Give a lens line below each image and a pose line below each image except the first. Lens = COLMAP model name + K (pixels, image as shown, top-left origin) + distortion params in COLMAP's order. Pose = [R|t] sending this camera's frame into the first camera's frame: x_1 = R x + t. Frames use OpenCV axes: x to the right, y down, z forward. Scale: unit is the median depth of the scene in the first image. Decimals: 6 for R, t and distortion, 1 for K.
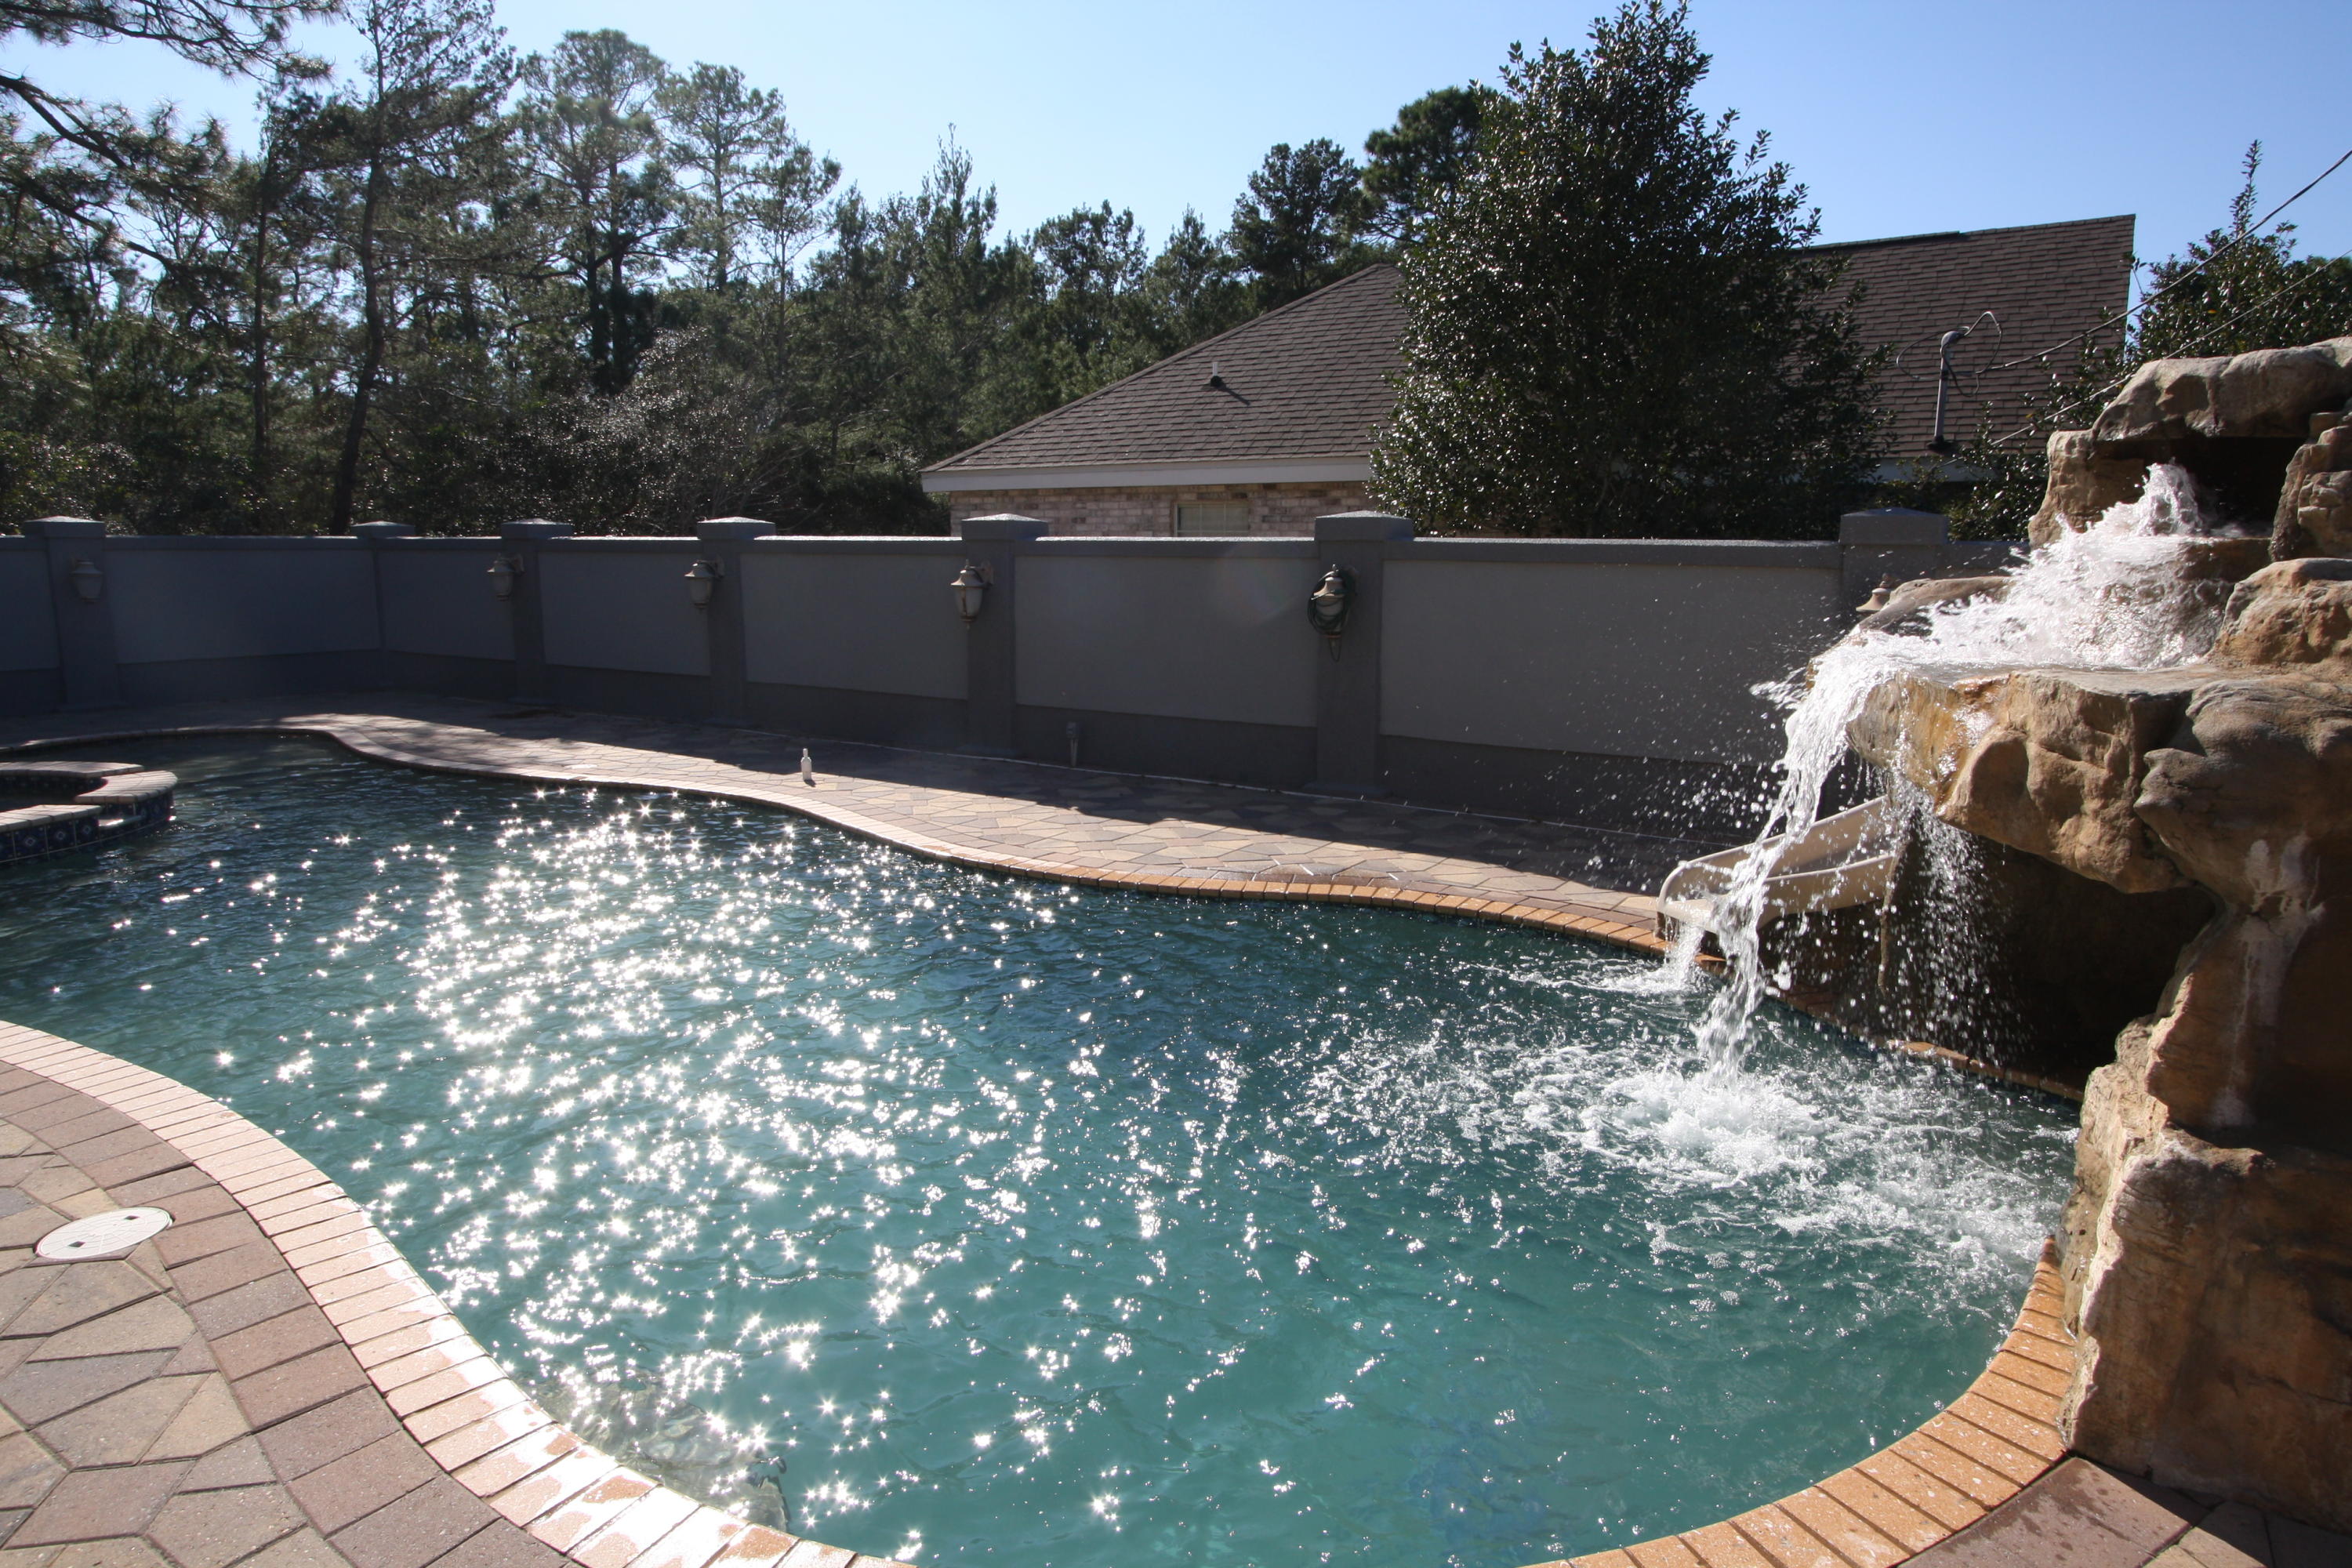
lens RADIAL K [[1367.4, 0, 1187.0], [0, 1367.4, 777.4], [0, 0, 1]] dist [-0.011914, 0.004219]
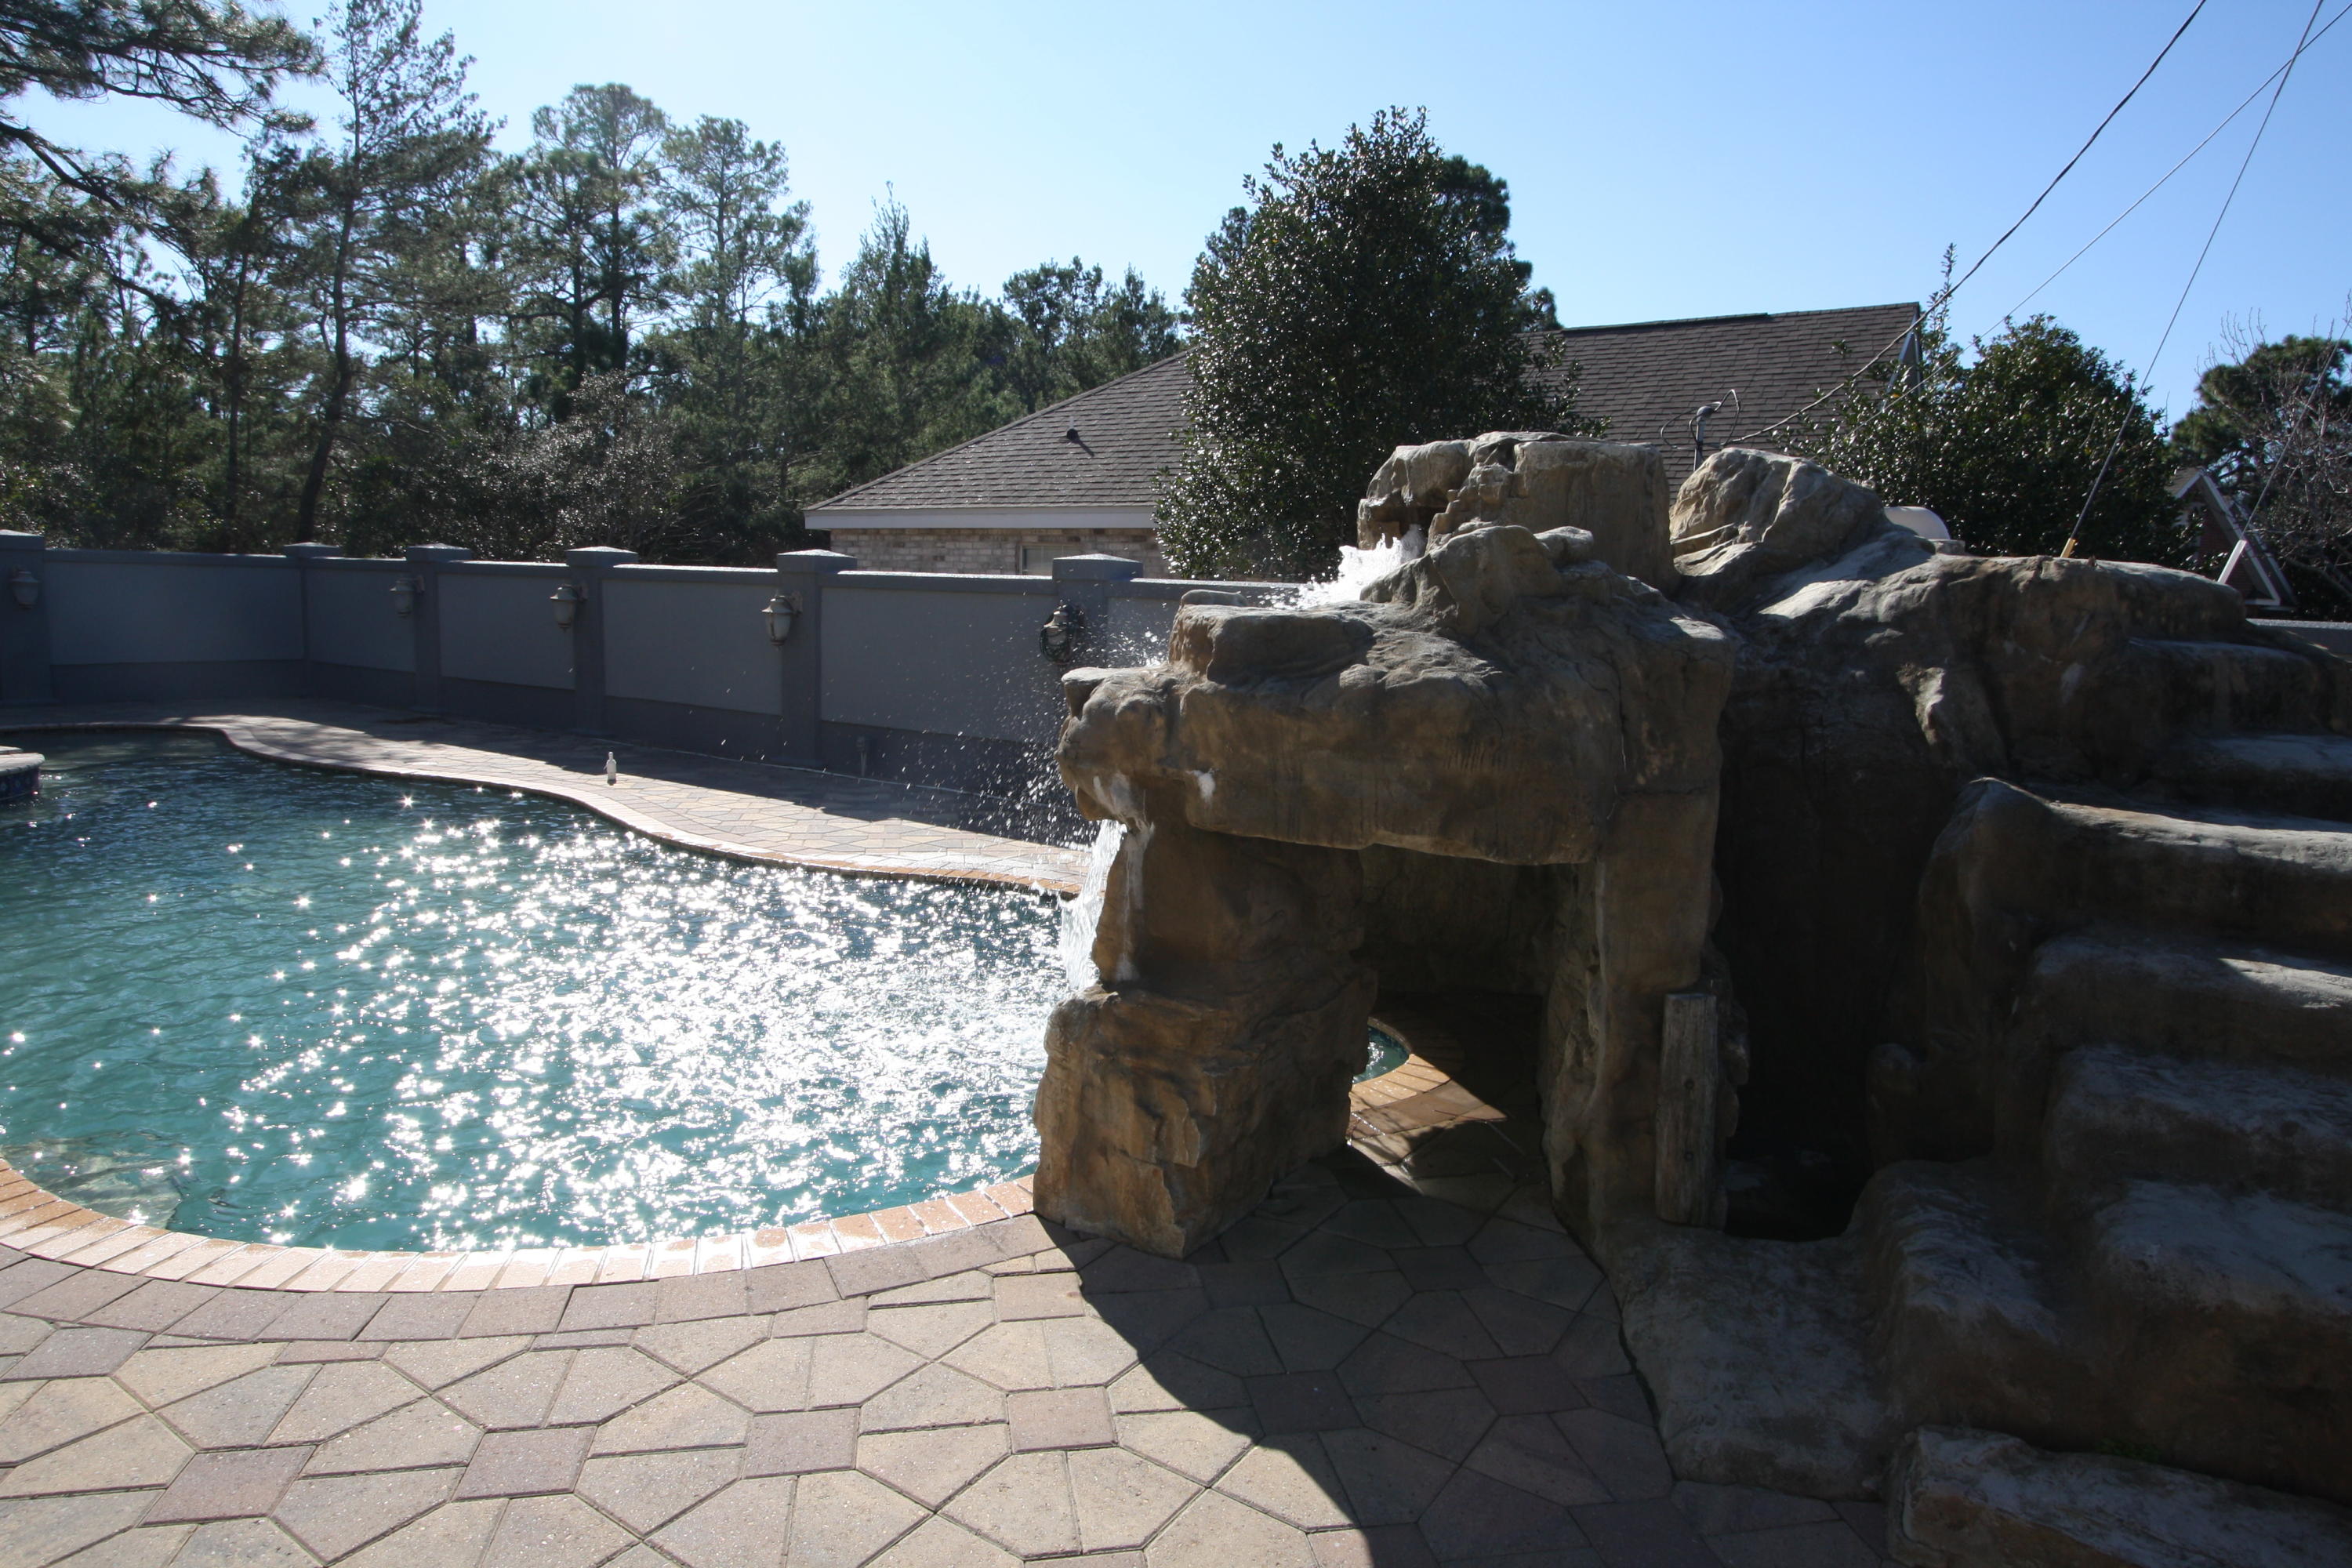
lens RADIAL K [[1367.4, 0, 1187.0], [0, 1367.4, 777.4], [0, 0, 1]] dist [-0.011914, 0.004219]
pose [[0.999469, 0.028619, -0.015585, 0.196913], [-0.029098, 0.999081, -0.031467, 0.019789], [0.014670, 0.031904, 0.999383, -0.105598]]
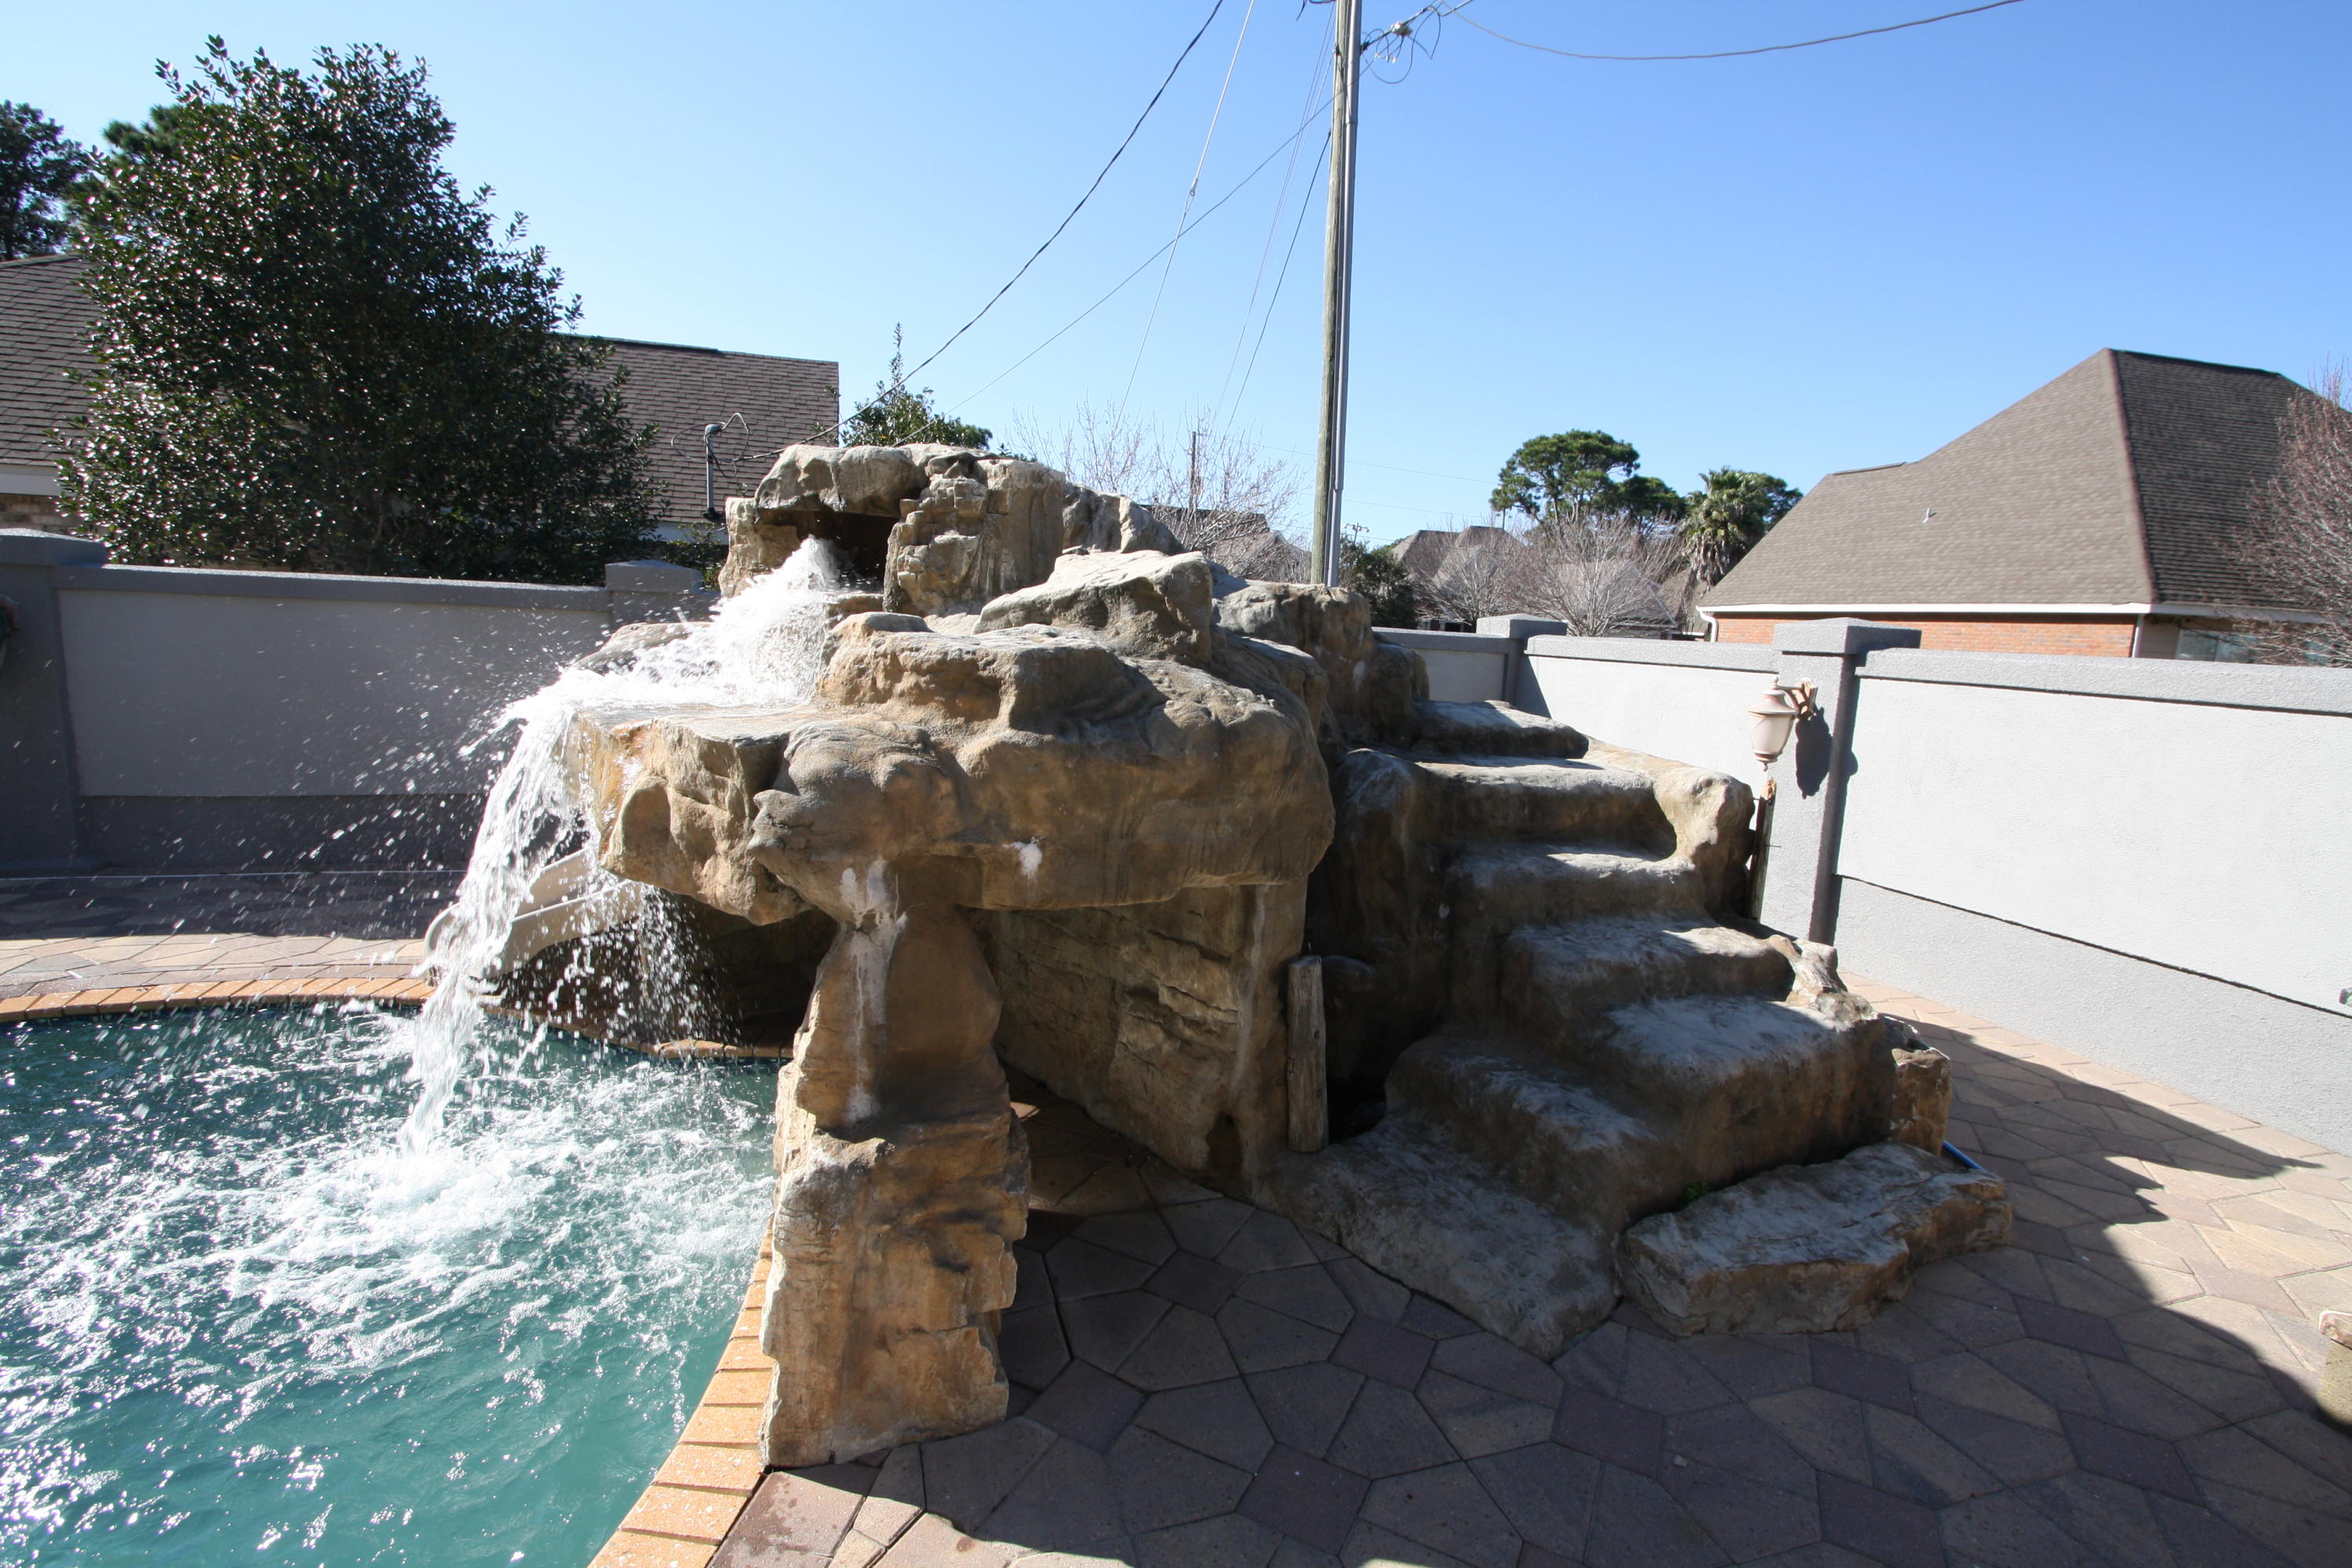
lens RADIAL K [[1082.5, 0, 1187.2], [0, 1082.5, 774.0], [0, 0, 1]] dist [-0.013694, 0.001531]
pose [[0.639752, -0.086983, 0.763643, 0.065881], [0.089172, 0.995266, 0.038660, -0.008433], [-0.763391, 0.043363, 0.644480, 0.048850]]
